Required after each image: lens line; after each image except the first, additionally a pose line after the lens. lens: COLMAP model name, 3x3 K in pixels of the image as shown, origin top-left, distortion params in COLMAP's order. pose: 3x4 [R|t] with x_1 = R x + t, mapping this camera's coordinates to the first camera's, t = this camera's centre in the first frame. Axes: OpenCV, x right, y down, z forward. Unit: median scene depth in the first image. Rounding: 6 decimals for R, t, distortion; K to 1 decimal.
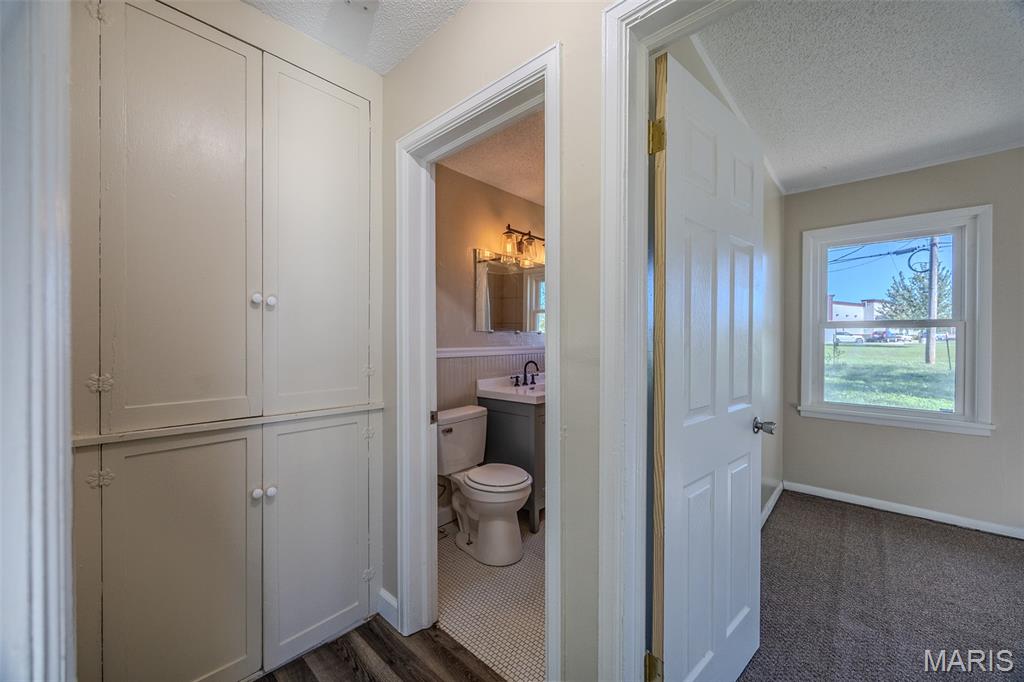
lens RADIAL K [[394.8, 0, 513.6], [0, 394.8, 339.7], [0, 0, 1]] dist [-0.003113, -0.000358]
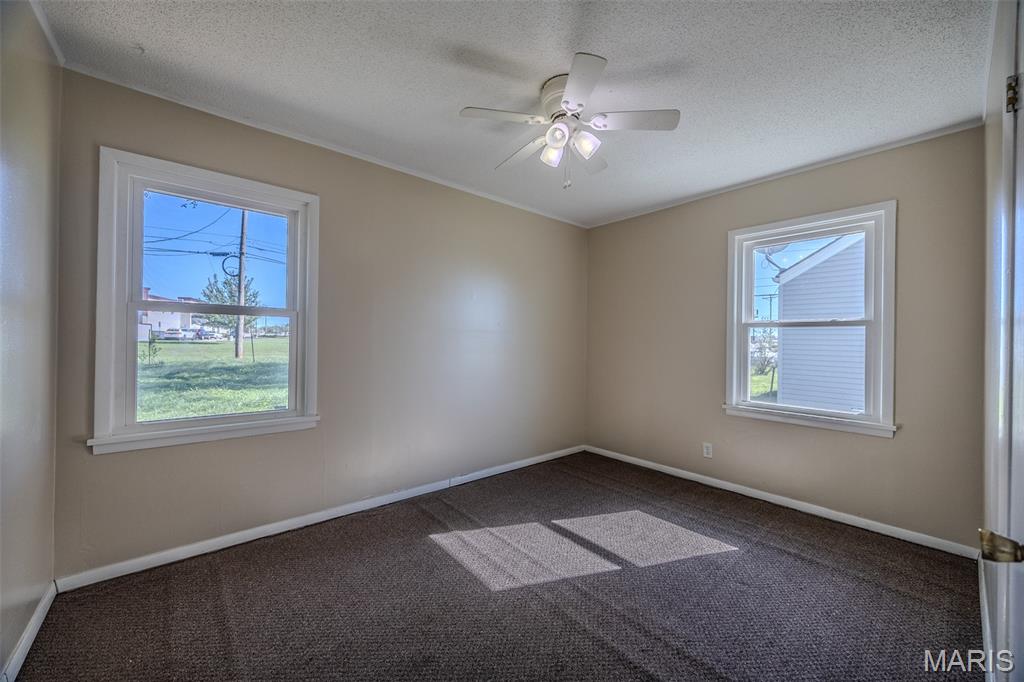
lens RADIAL K [[394.8, 0, 511.3], [0, 394.8, 342.1], [0, 0, 1]] dist [-0.003113, -0.000358]
pose [[0.143639, -0.002505, 0.989627, 0.051342], [-0.009624, 0.999946, 0.003928, 0.003346], [-0.989583, -0.010088, 0.143607, 0.064621]]
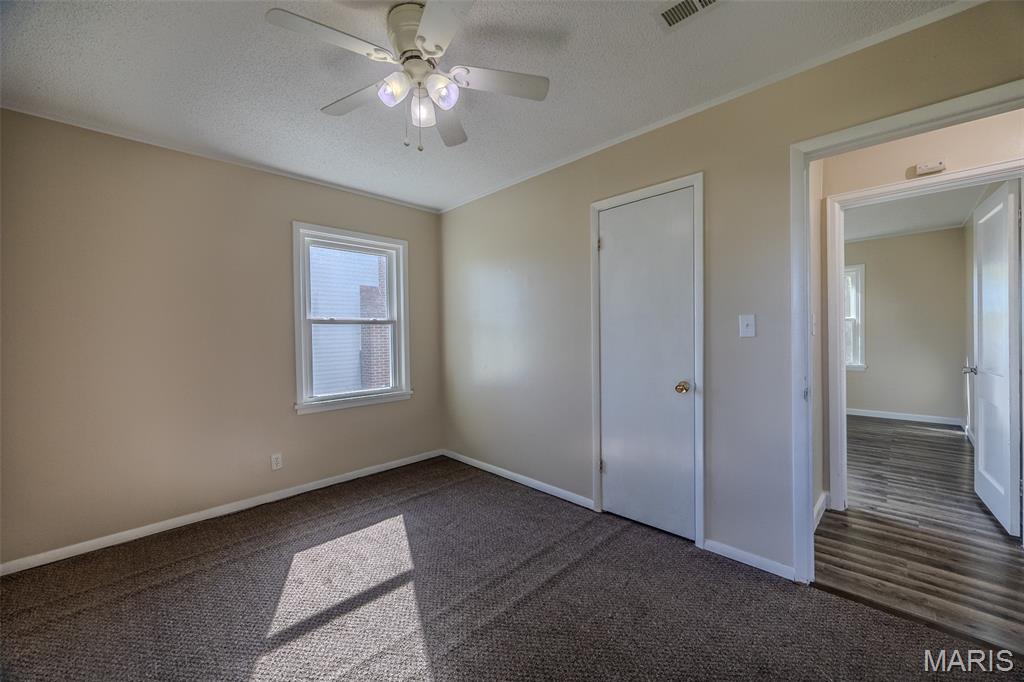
lens RADIAL K [[394.8, 0, 519.3], [0, 394.8, 343.6], [0, 0, 1]] dist [-0.003113, -0.000358]
pose [[-0.999011, 0.015395, 0.041723, 0.189278], [0.016453, 0.999549, 0.025128, 0.002011], [-0.041318, 0.025789, -0.998813, 0.210962]]
